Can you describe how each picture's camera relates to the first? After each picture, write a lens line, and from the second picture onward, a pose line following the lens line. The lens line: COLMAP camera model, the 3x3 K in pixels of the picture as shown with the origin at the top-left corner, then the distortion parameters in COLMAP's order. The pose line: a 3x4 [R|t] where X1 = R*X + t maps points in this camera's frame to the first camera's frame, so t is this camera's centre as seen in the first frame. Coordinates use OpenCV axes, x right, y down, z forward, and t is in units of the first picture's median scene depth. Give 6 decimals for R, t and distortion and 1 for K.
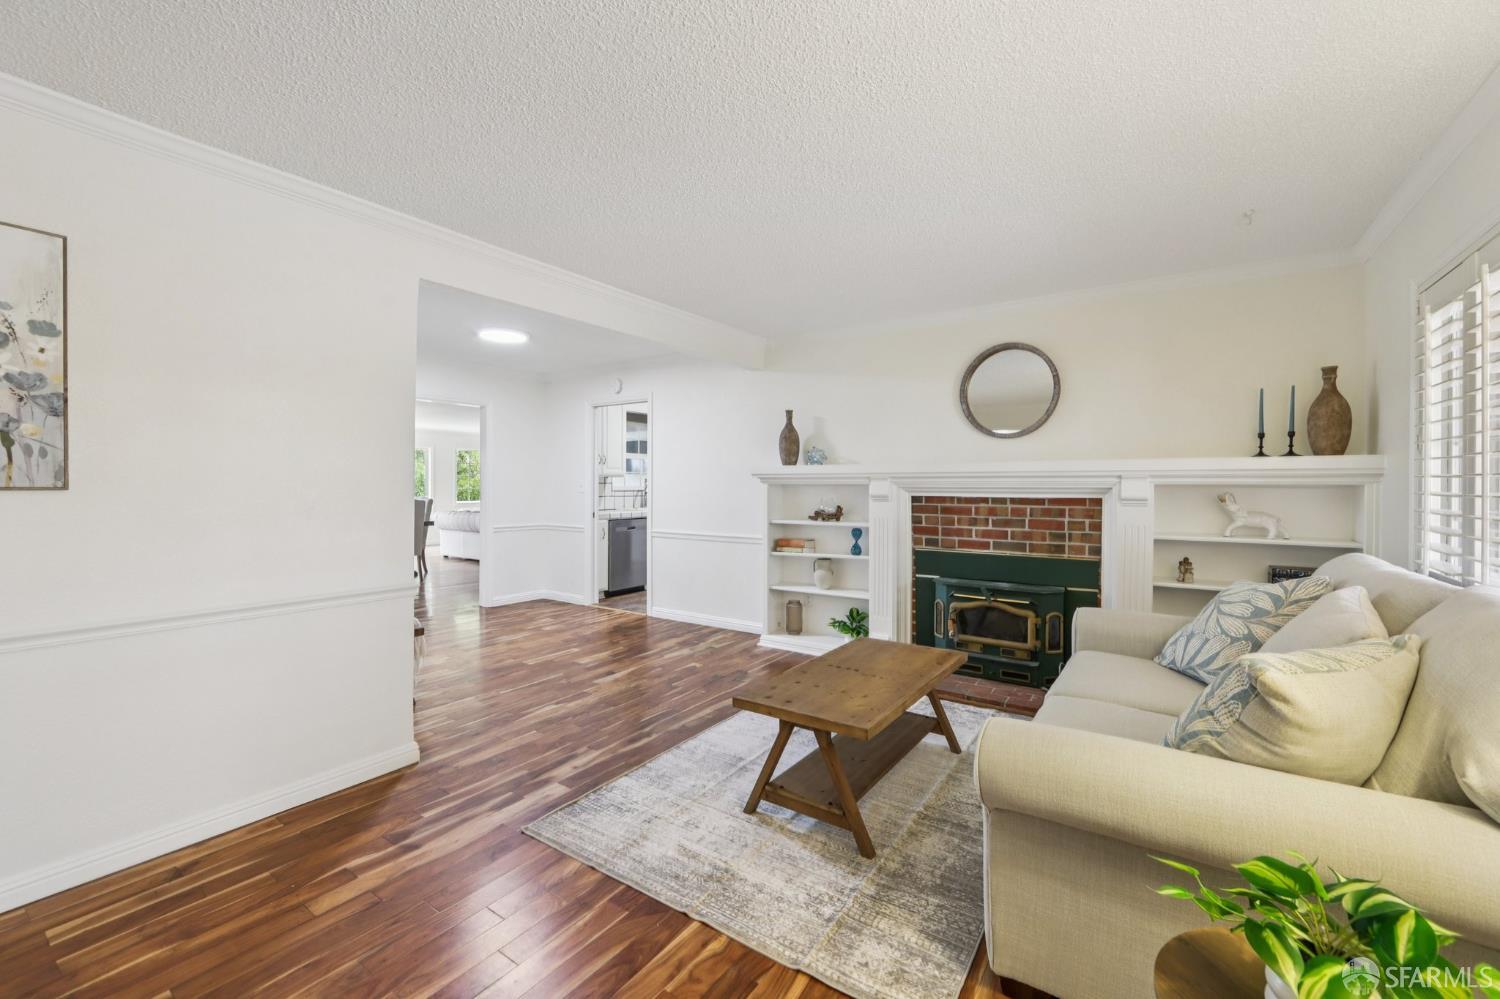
lens RADIAL K [[603.0, 0, 753.3], [0, 603.0, 491.5], [0, 0, 1]] dist [0.000391, 0.000442]
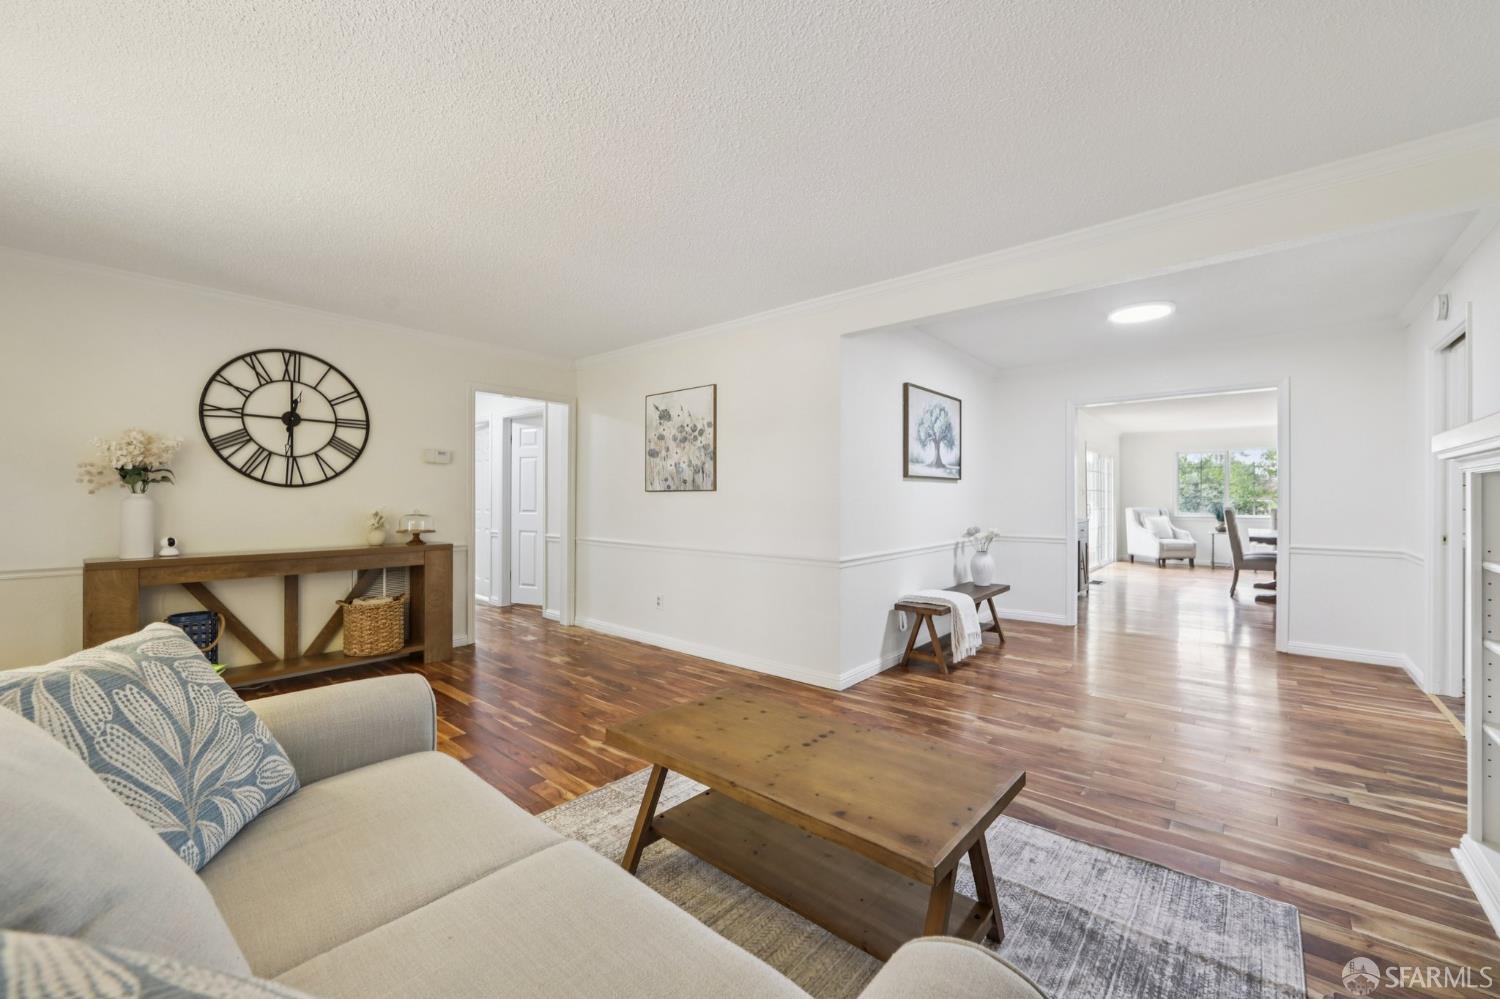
lens RADIAL K [[594.5, 0, 759.5], [0, 594.5, 497.9], [0, 0, 1]] dist [-0.005497, 0.000042]
pose [[-0.096015, -0.004798, -0.995368, 0.957211], [-0.007090, 0.999966, -0.004136, 0.027573], [0.995355, 0.006660, -0.096046, 1.152580]]
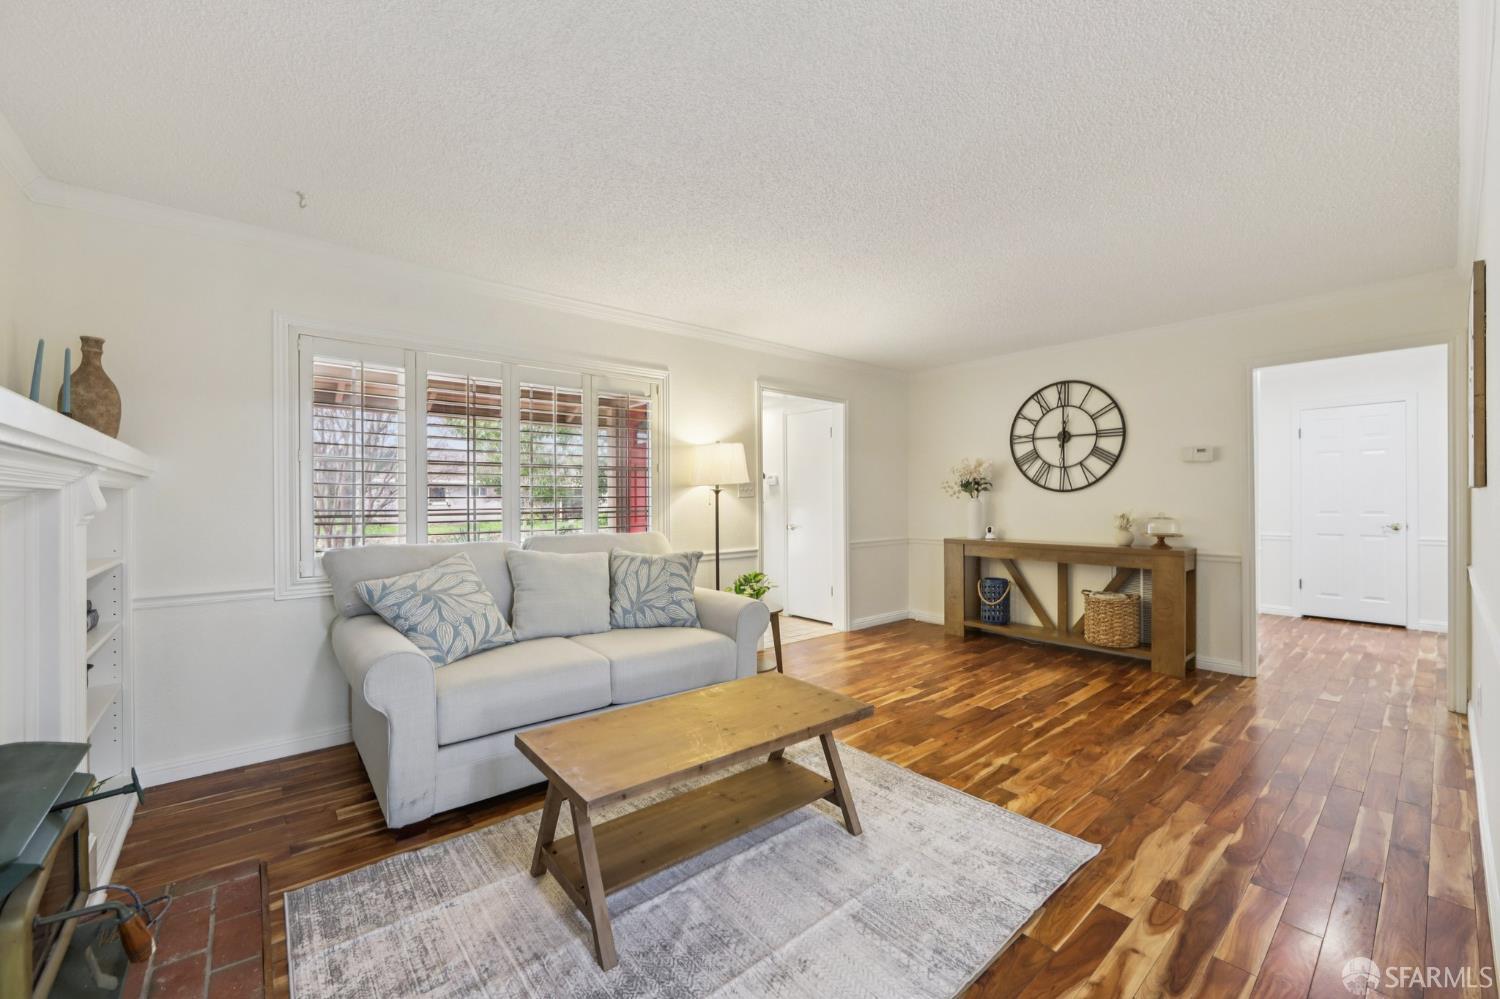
lens RADIAL K [[594.5, 0, 759.5], [0, 594.5, 497.9], [0, 0, 1]] dist [-0.005497, 0.000042]
pose [[-0.967556, 0.002795, 0.252639, -0.099667], [0.004336, 0.999975, 0.005543, 0.004446], [-0.252618, 0.006458, -0.967545, 1.971619]]
